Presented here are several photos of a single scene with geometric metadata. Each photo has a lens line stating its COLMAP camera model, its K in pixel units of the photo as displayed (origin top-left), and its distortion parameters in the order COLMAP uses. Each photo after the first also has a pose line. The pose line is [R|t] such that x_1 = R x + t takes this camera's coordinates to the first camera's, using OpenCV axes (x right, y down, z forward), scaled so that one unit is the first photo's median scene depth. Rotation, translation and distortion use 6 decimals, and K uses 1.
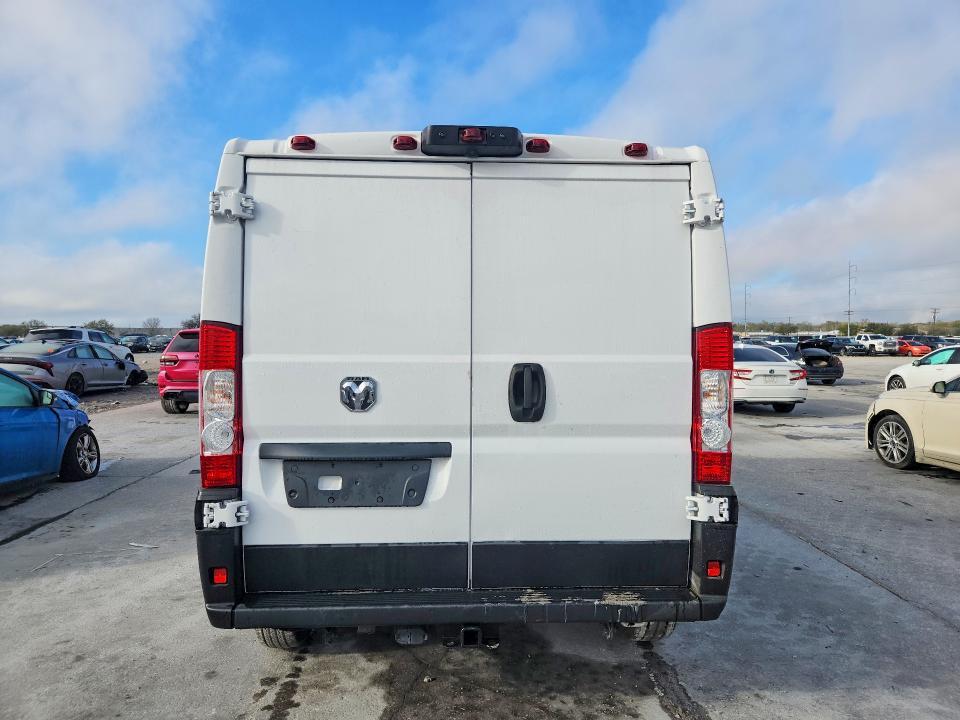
lens RADIAL K [[646.8, 0, 480.5], [0, 646.8, 359.8], [0, 0, 1]] dist [-0.000291, -0.000744]
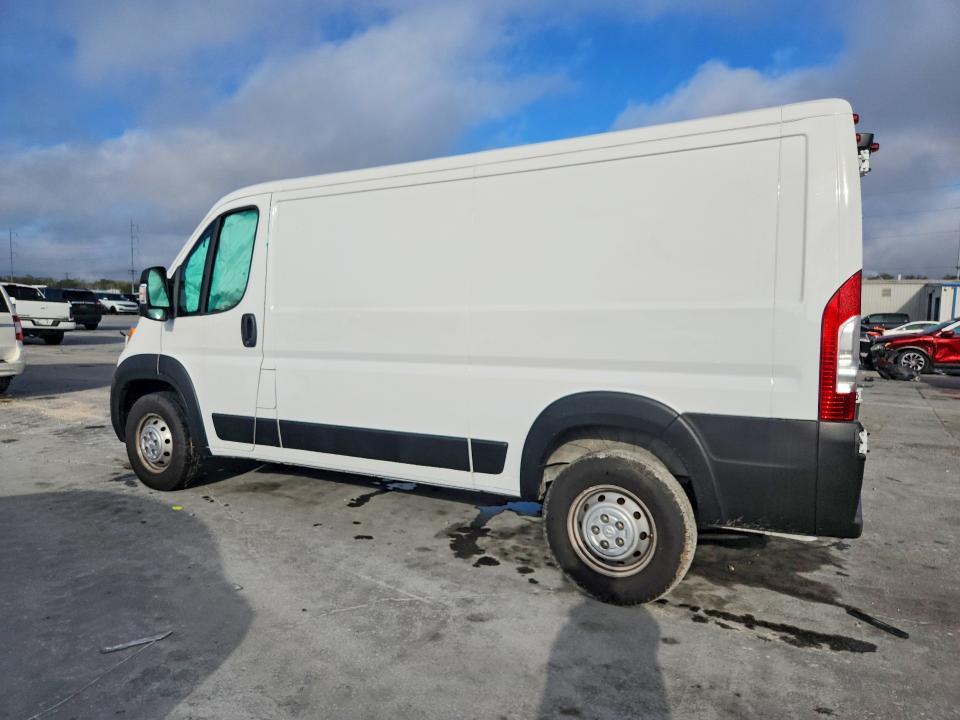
lens RADIAL K [[669.2, 0, 480.0], [0, 669.2, 359.6], [0, 0, 1]] dist [0.009087, 0.001736]
pose [[0.520560, -0.052369, 0.852217, -1.301496], [0.001605, 0.998176, 0.060358, 0.018406], [-0.853823, -0.030052, 0.519694, 0.704712]]
